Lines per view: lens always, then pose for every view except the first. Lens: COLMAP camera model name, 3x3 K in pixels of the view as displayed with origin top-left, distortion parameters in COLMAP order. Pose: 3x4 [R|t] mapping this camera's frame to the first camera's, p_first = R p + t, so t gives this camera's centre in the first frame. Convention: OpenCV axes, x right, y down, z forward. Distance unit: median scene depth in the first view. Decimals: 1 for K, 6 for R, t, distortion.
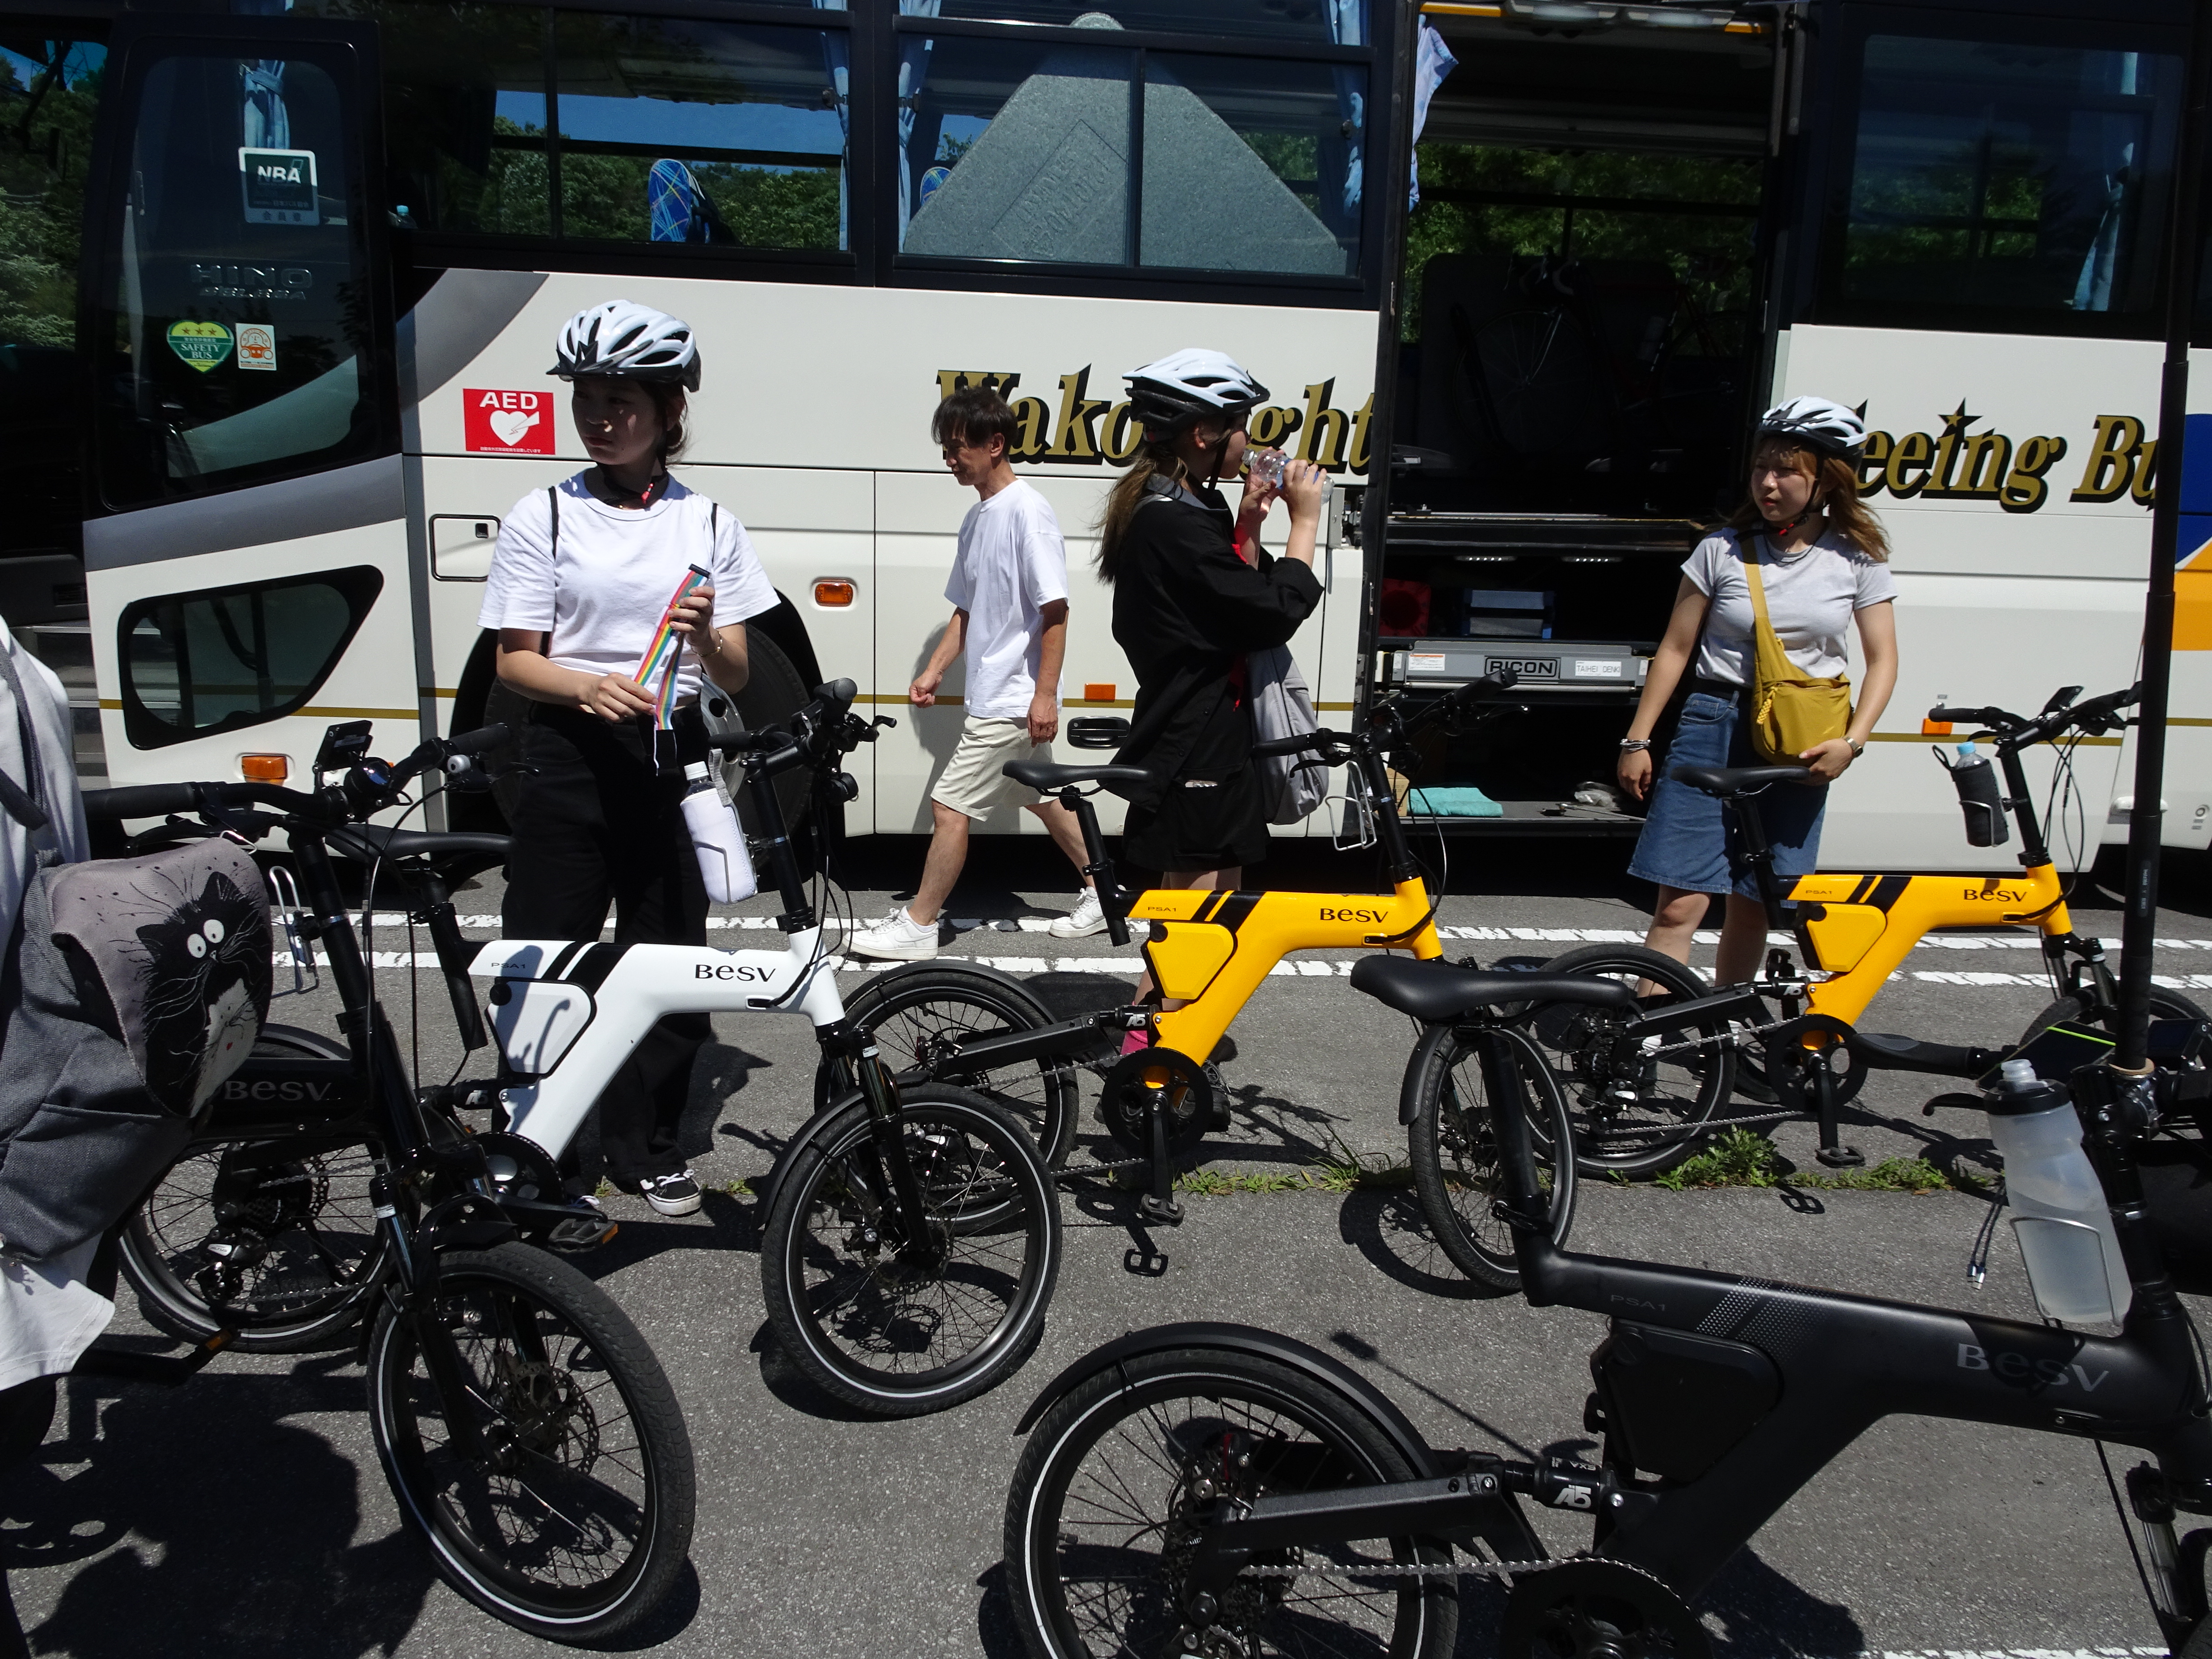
lens RADIAL K [[1554.6, 0, 1106.0], [0, 1554.6, 829.5], [0, 0, 1]] dist [-0.001307, -0.000470]
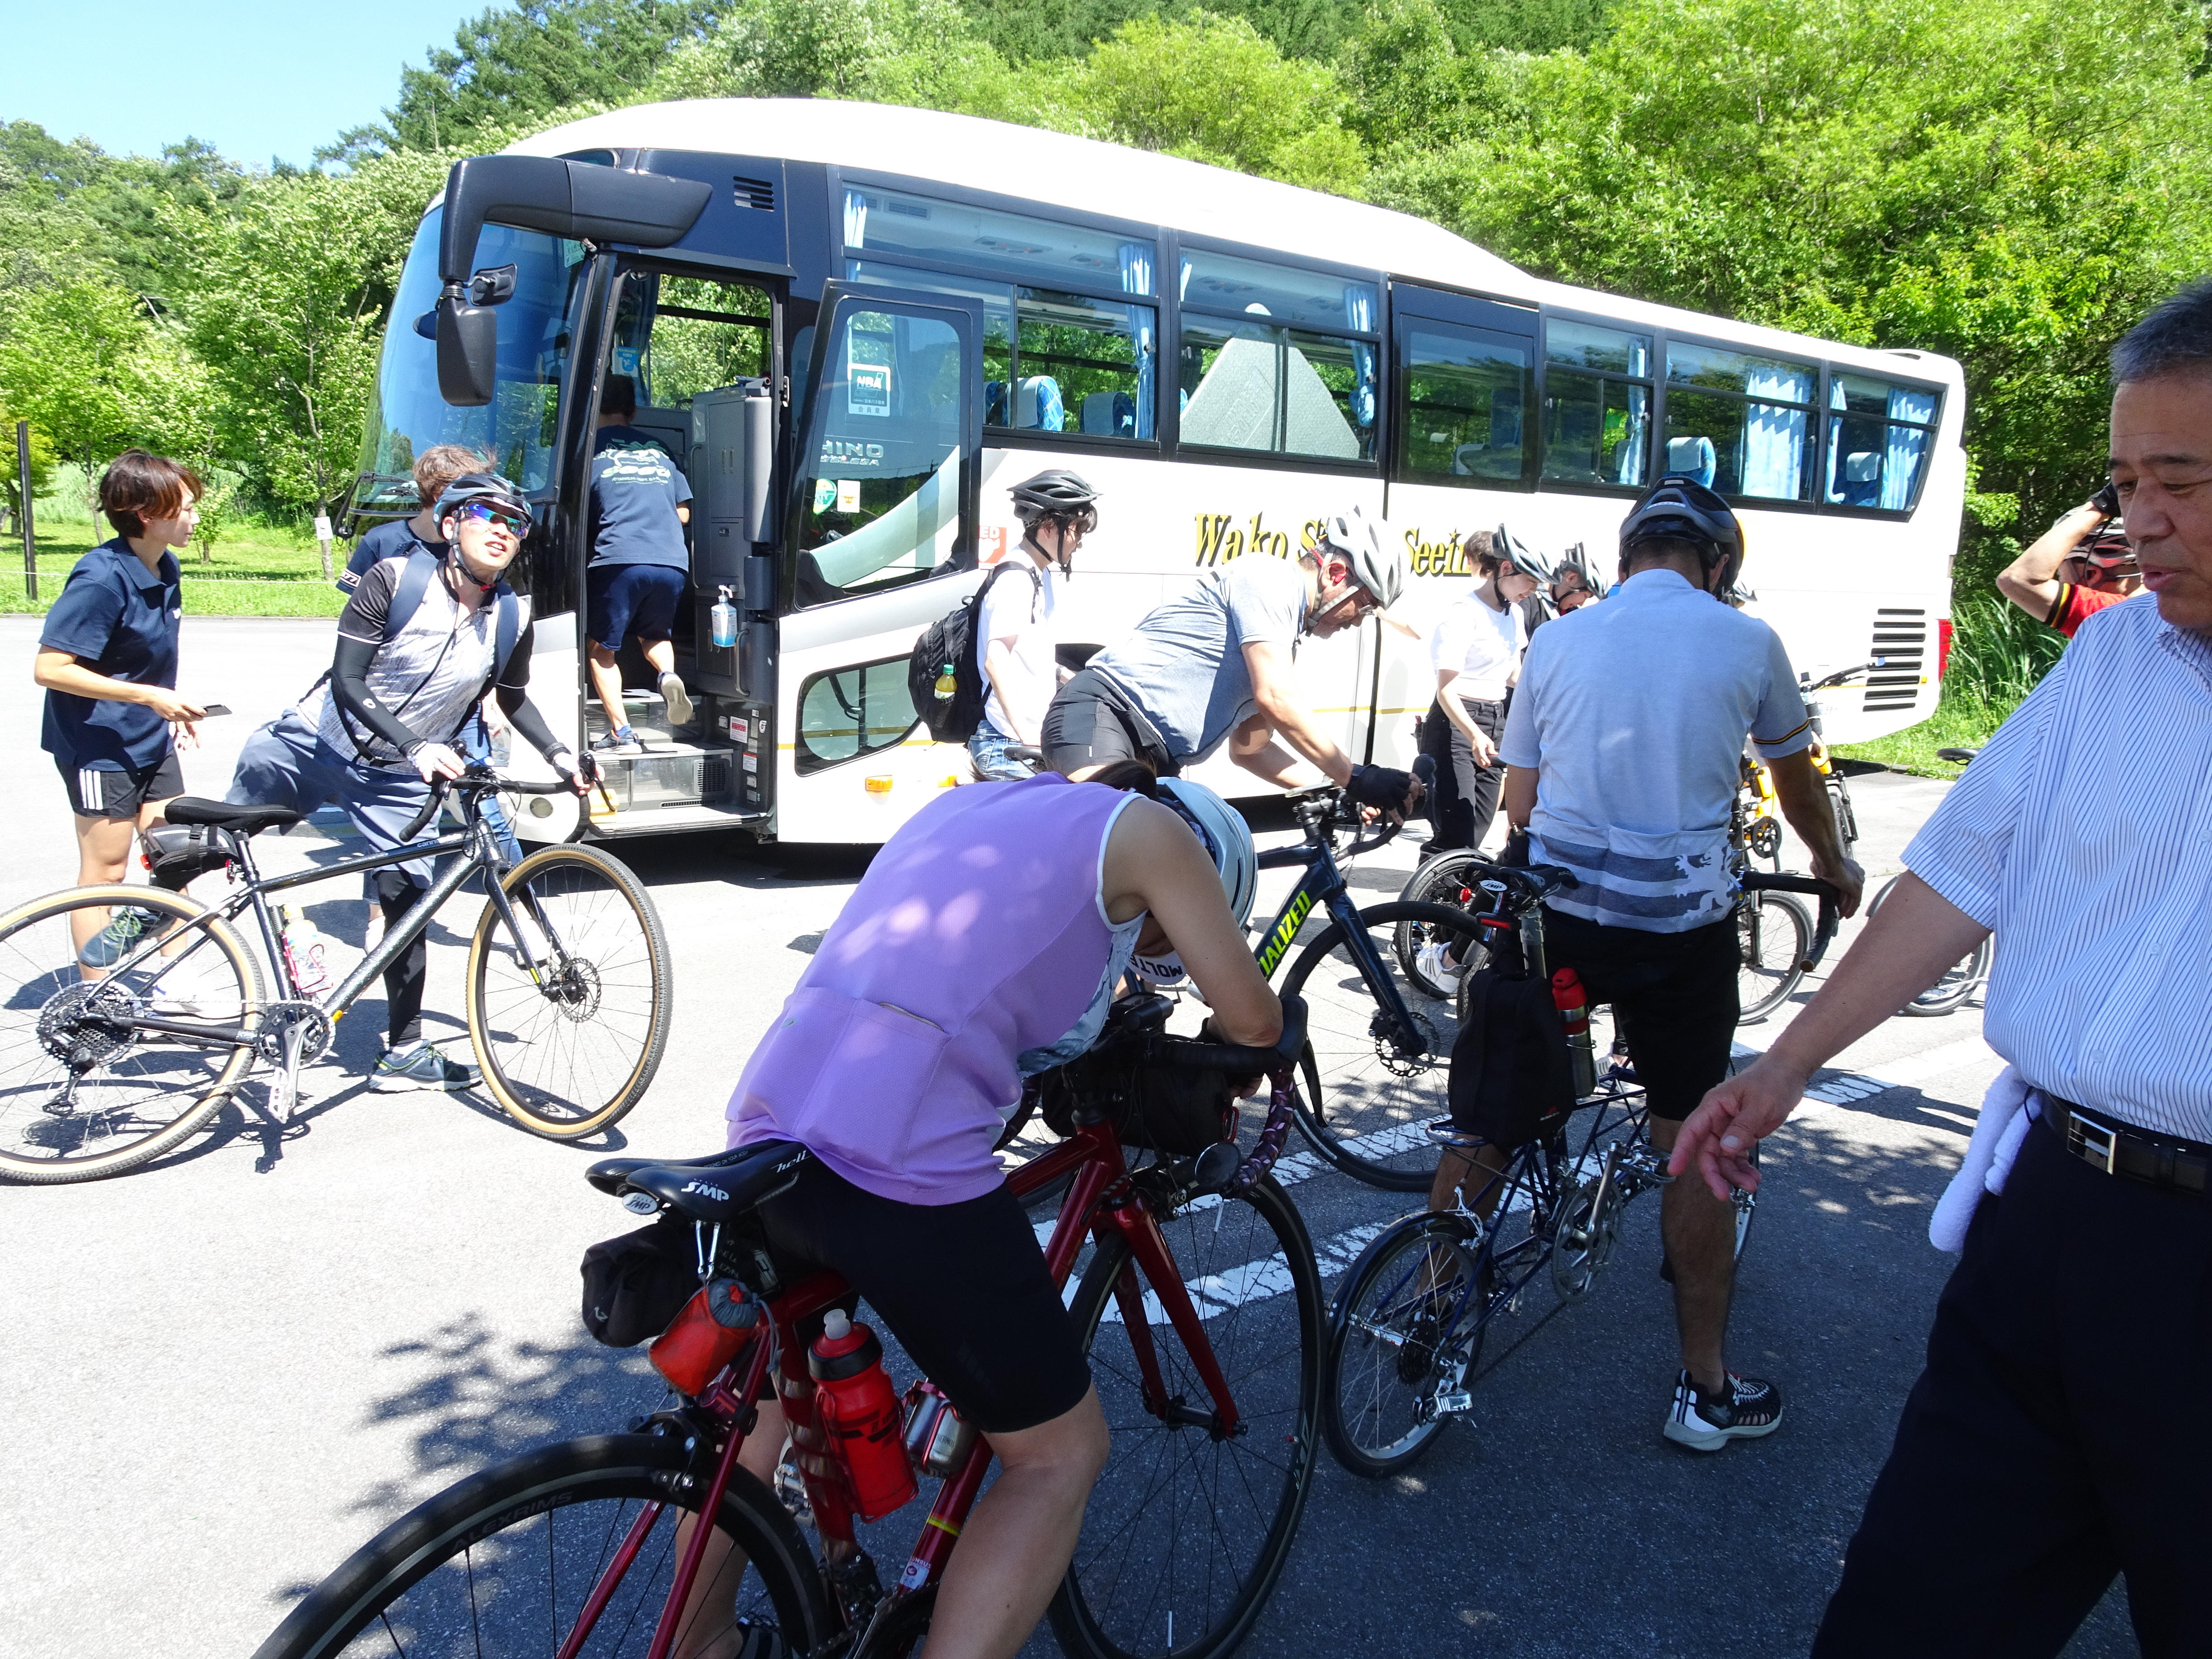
lens RADIAL K [[1554.6, 0, 1106.0], [0, 1554.6, 829.5], [0, 0, 1]] dist [-0.001307, -0.000470]
pose [[0.847682, -0.100183, 0.520960, -1.094872], [0.127137, 0.991754, -0.016152, 0.048039], [-0.515046, 0.079926, 0.853428, -0.320829]]
